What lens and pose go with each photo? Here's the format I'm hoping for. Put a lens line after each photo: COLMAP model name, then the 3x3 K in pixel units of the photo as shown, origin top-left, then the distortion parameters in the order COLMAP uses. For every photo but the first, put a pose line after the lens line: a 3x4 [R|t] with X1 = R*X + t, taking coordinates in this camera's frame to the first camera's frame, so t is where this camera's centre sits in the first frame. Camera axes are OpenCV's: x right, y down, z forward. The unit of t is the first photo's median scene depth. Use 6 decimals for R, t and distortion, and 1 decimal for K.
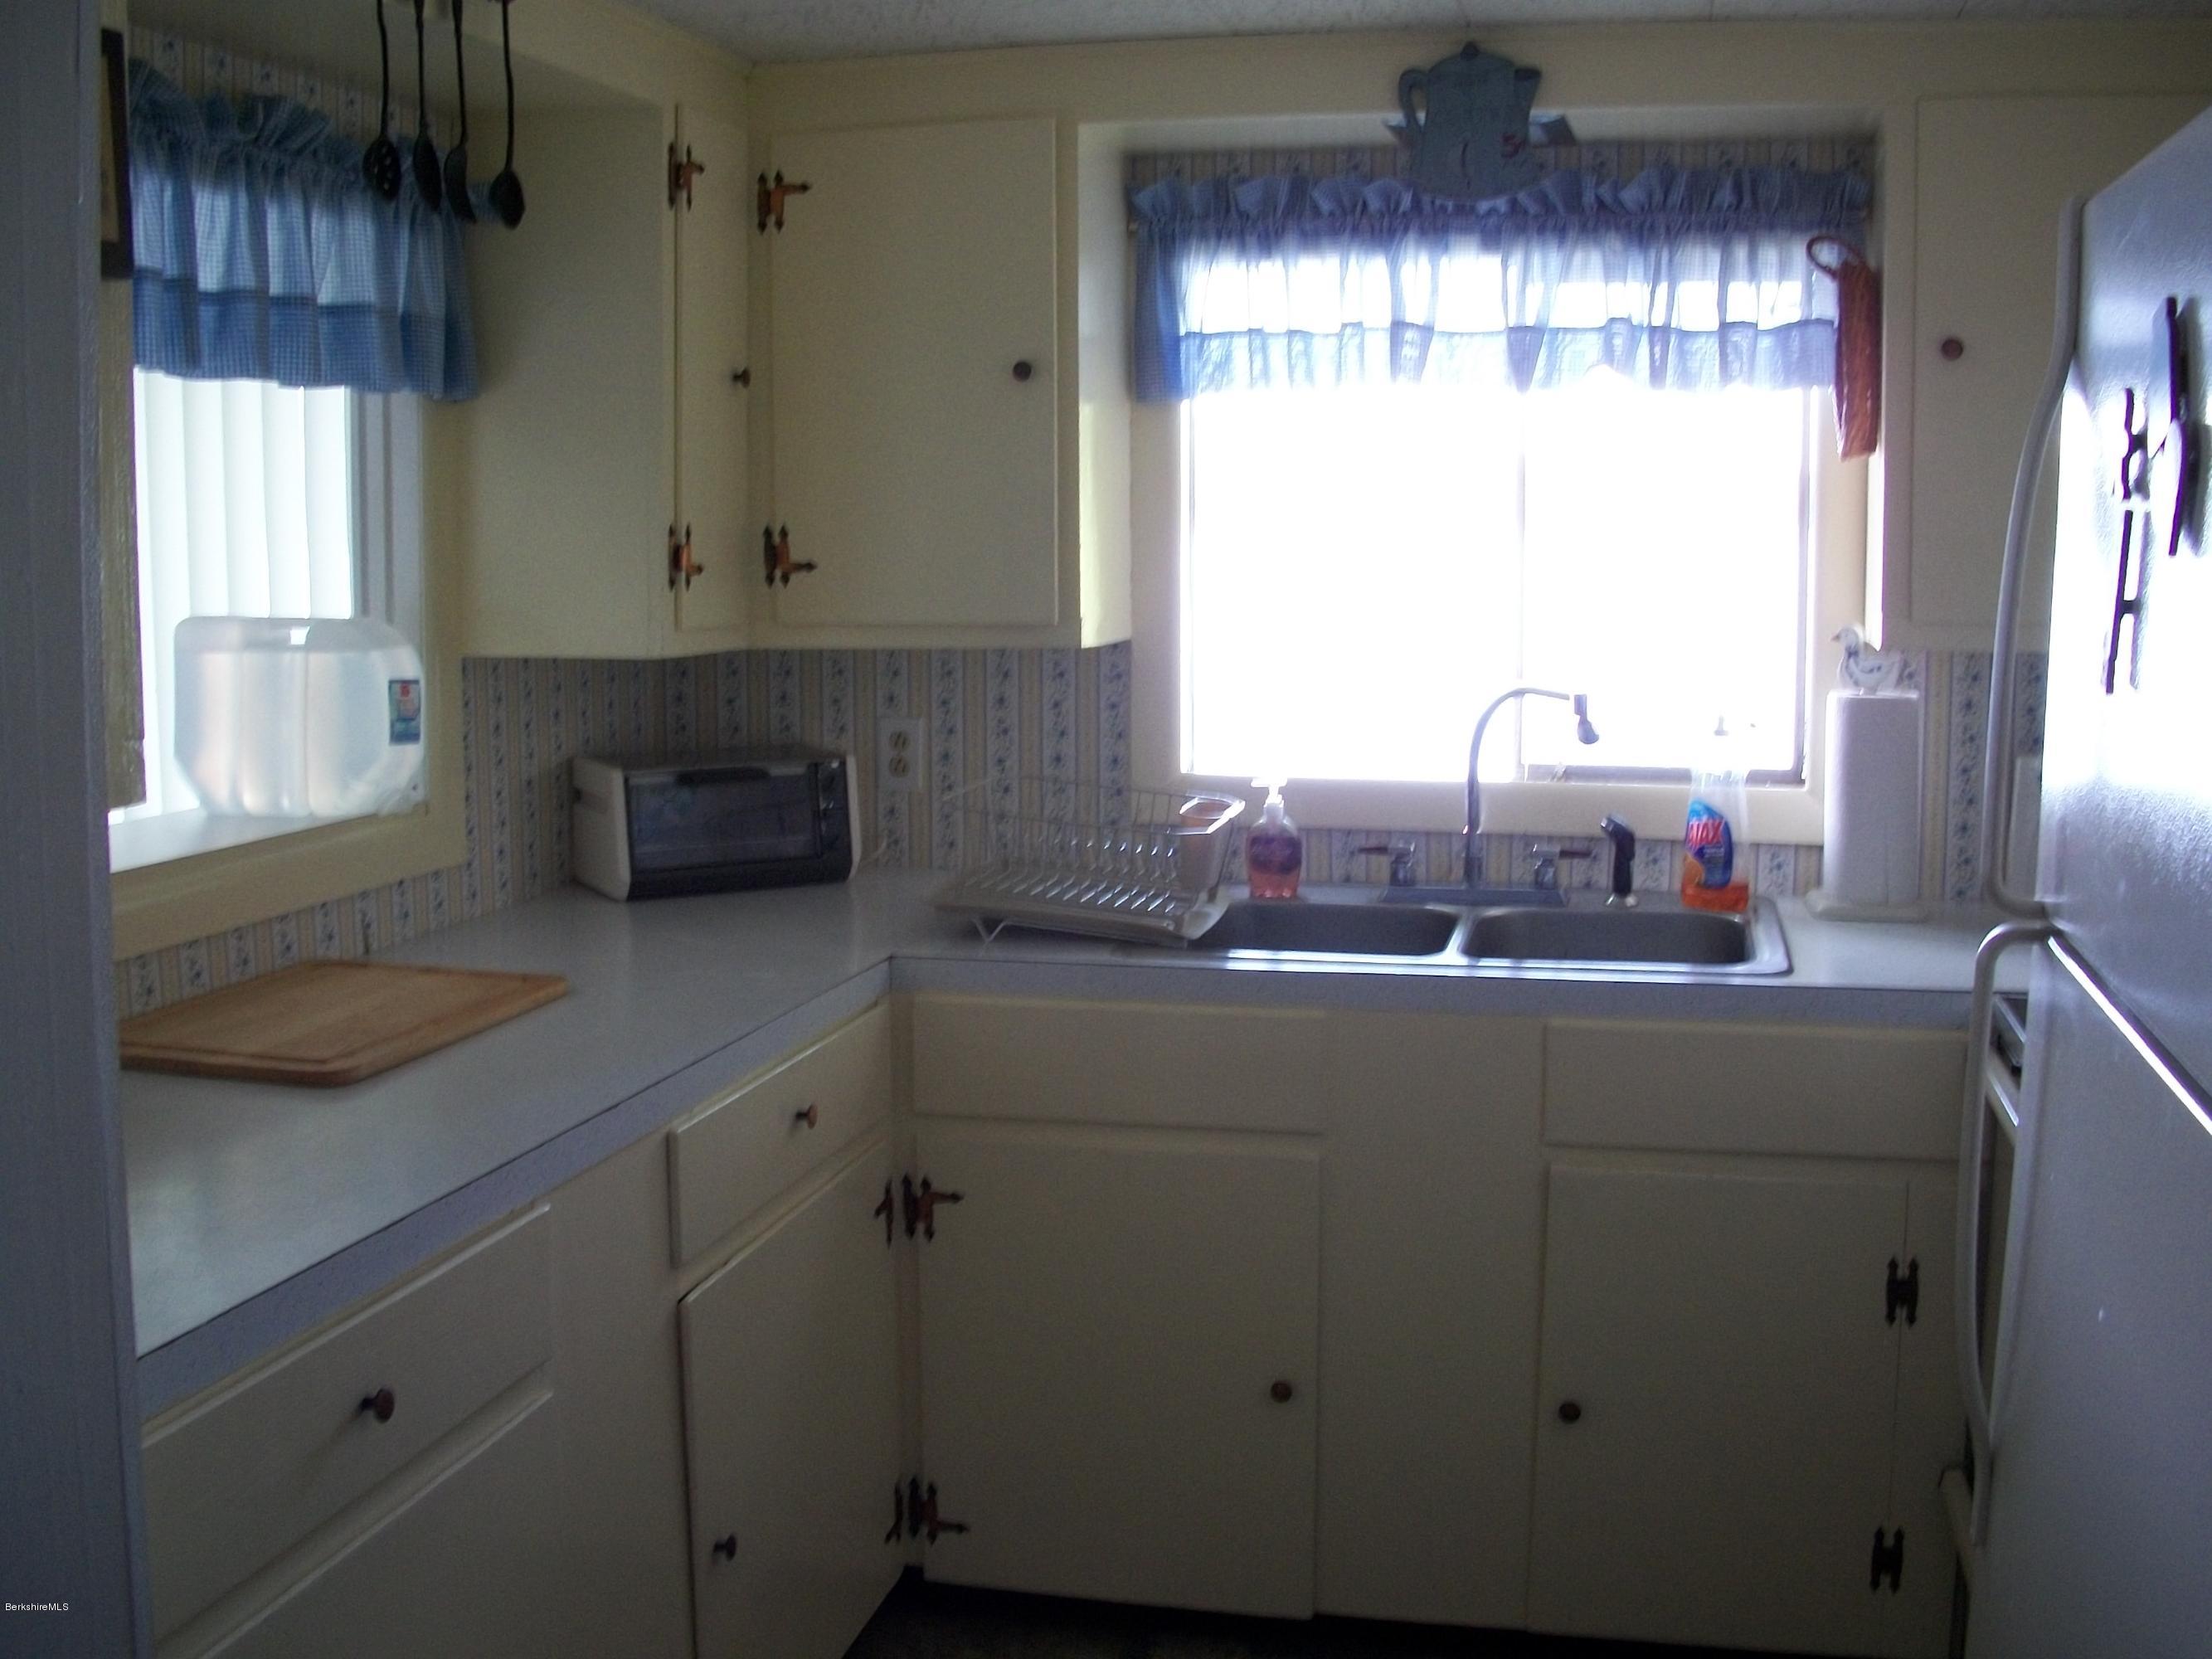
lens RADIAL K [[2237.5, 0, 1106.0], [0, 2237.5, 829.5], [0, 0, 1]] dist [-0.240501, 0.208321]
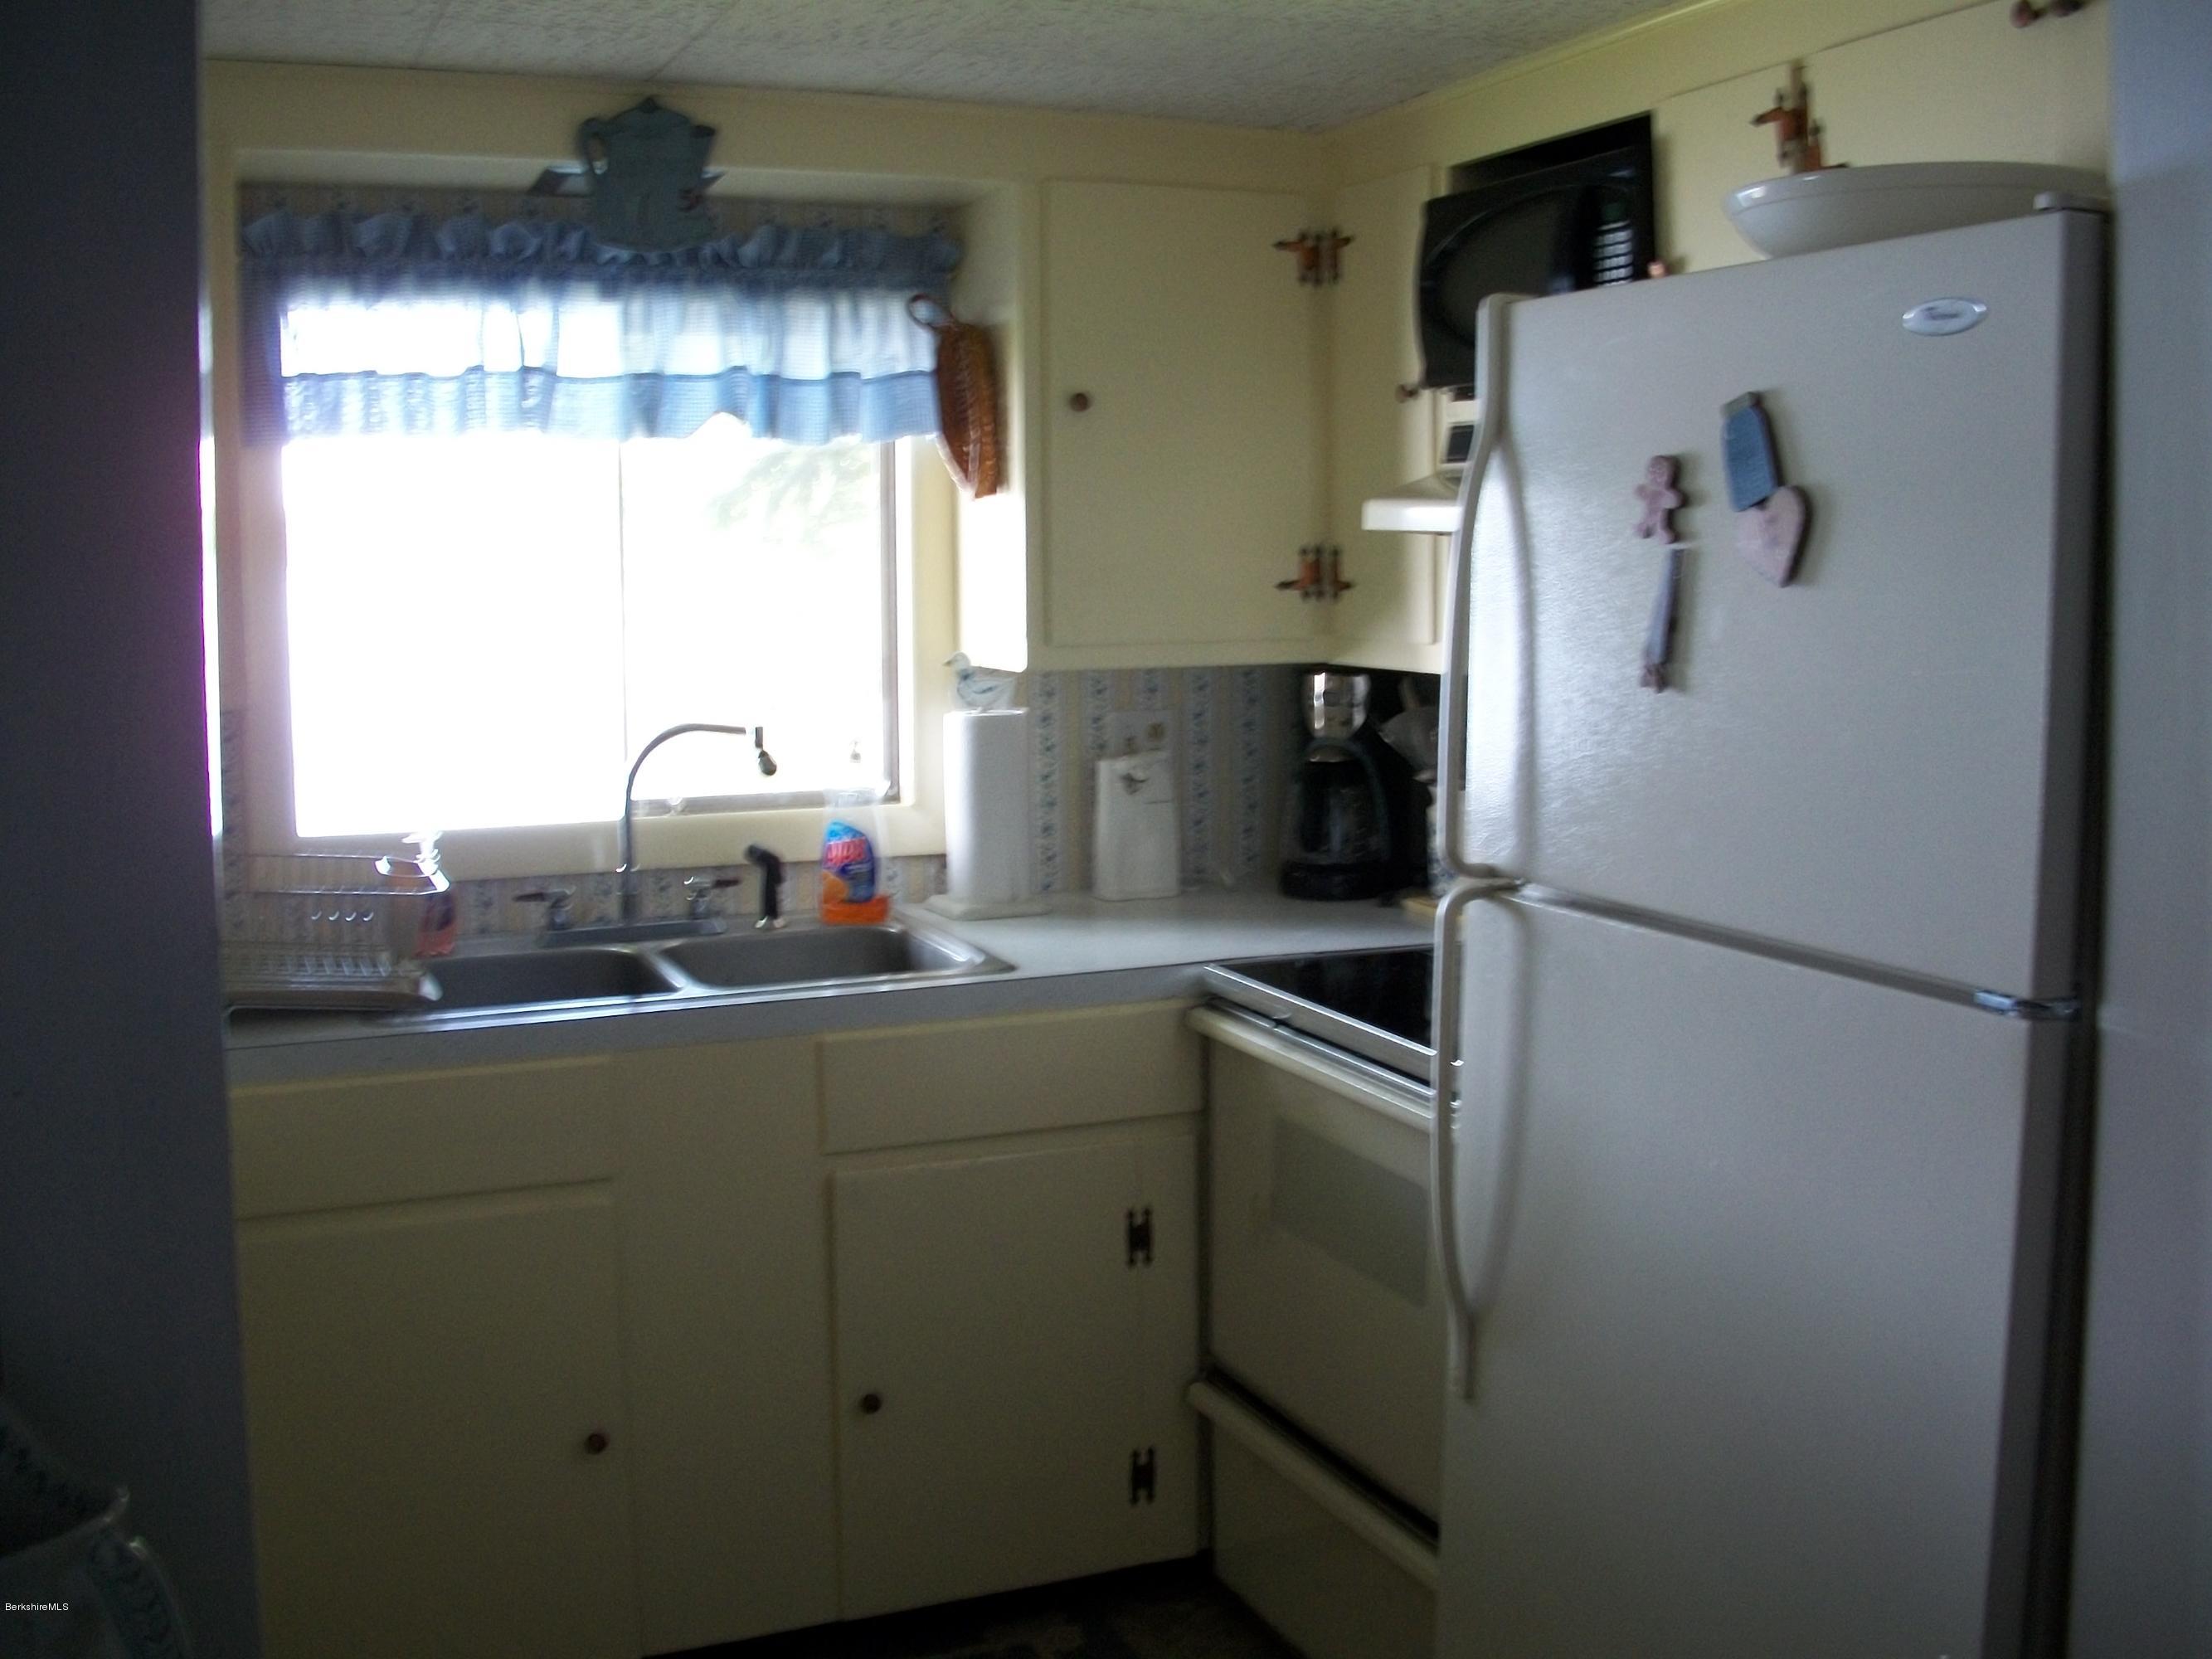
lens RADIAL K [[2237.5, 0, 1106.0], [0, 2237.5, 829.5], [0, 0, 1]] dist [-0.240501, 0.208321]
pose [[0.796170, -0.074047, 0.600525, -0.272333], [0.084650, 0.996354, 0.010626, -0.009846], [-0.599122, 0.042374, 0.799535, 0.060529]]
